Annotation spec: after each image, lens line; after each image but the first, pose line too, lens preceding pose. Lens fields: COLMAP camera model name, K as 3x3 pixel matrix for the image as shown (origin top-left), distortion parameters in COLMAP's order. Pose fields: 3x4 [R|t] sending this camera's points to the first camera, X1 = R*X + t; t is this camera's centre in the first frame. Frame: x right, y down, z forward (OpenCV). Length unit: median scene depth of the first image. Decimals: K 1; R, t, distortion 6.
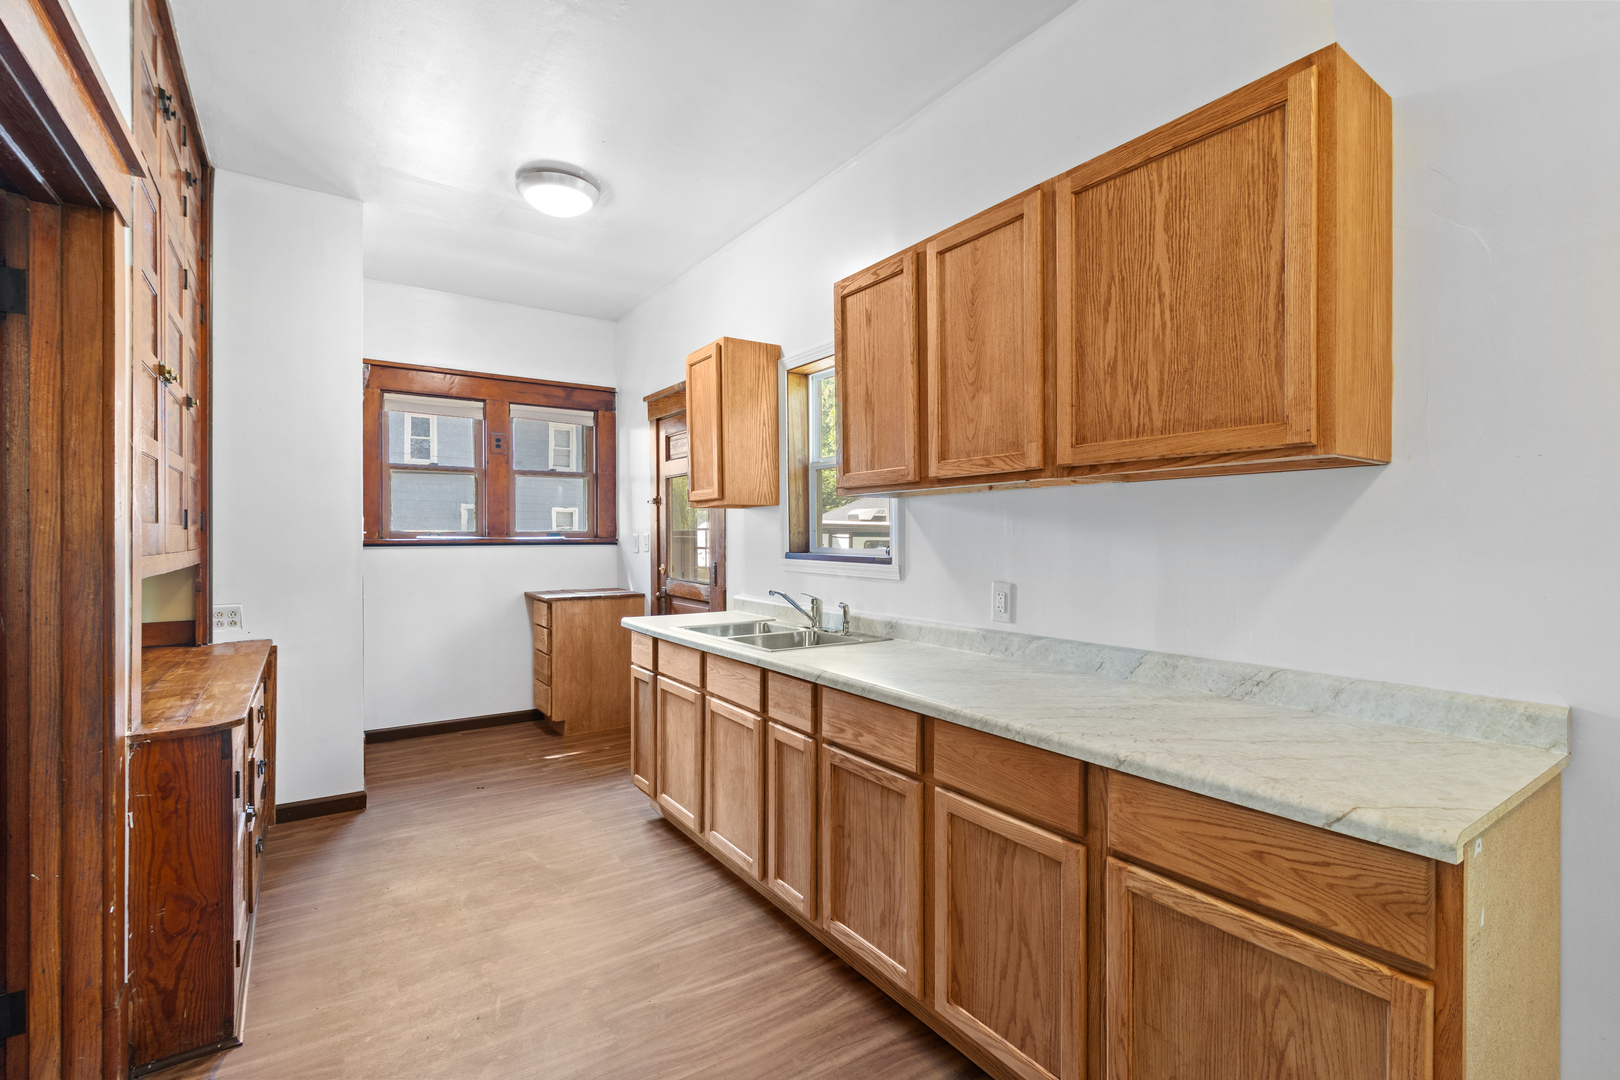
lens RADIAL K [[736.7, 0, 810.6], [0, 736.7, 543.2], [0, 0, 1]] dist [0.003679, -0.000202]
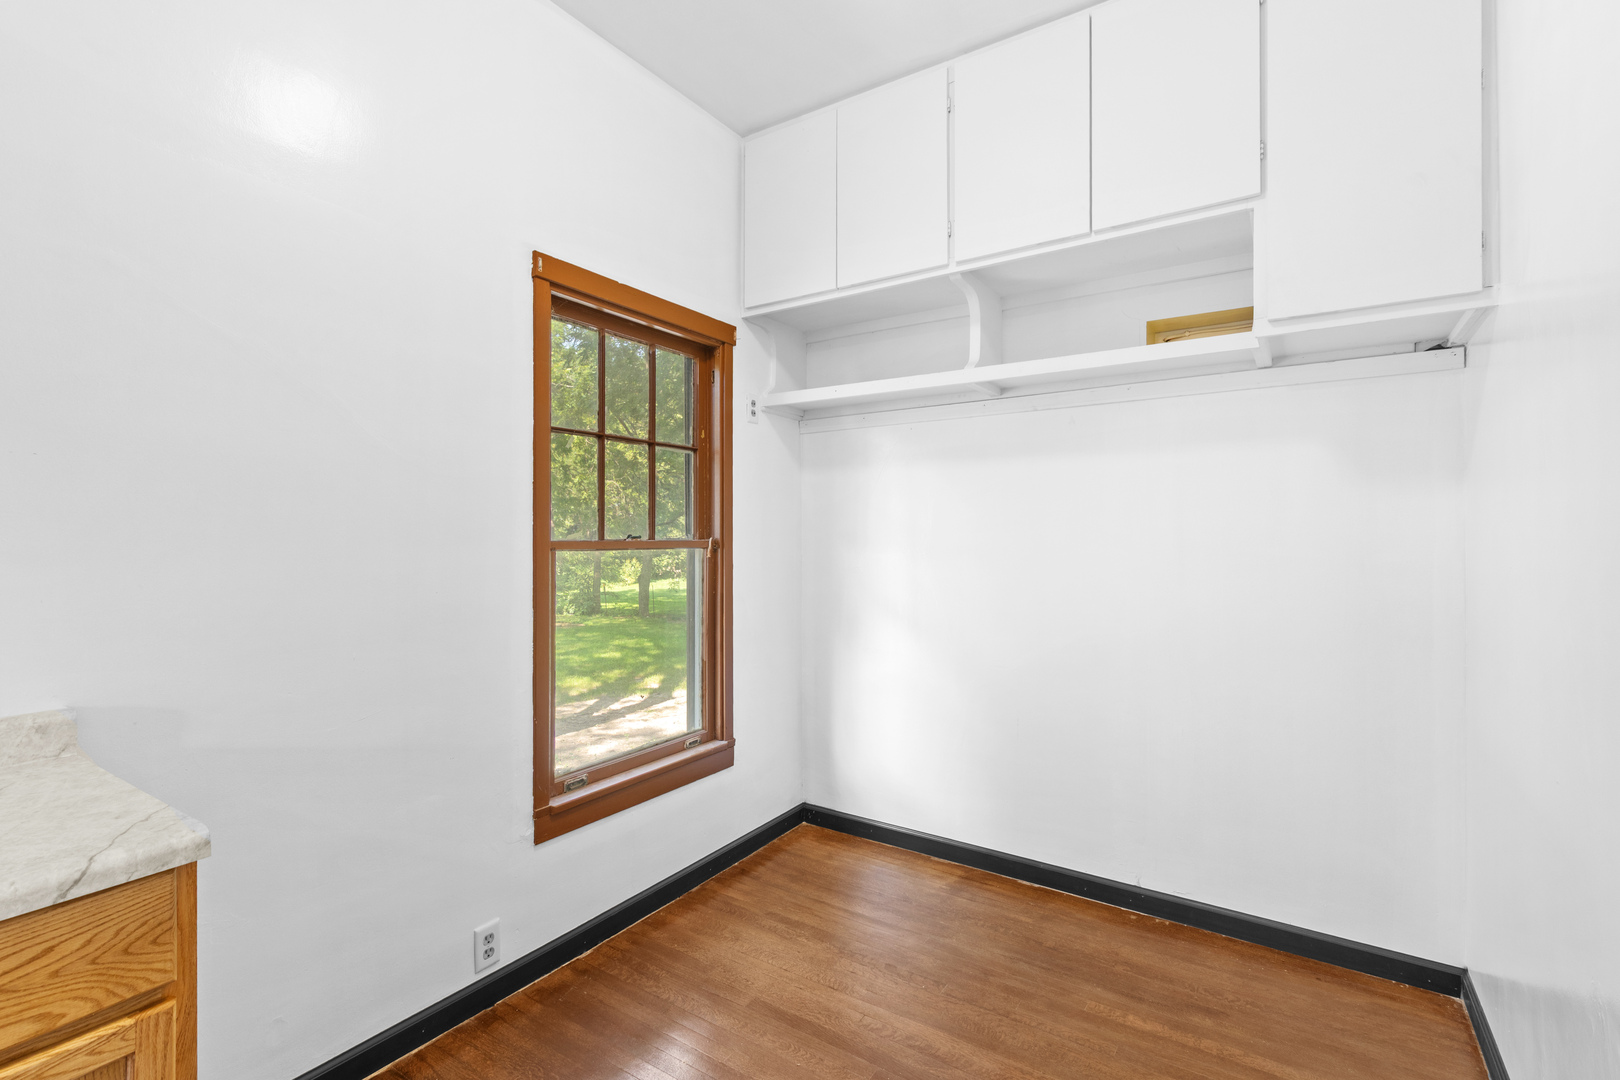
lens RADIAL K [[736.7, 0, 810.1], [0, 736.7, 537.1], [0, 0, 1]] dist [0.003679, -0.000202]
pose [[-0.377641, 0.002711, 0.925948, -0.359186], [0.009772, 0.999952, 0.001058, -0.002522], [-0.925901, 0.009448, -0.377649, 0.553773]]
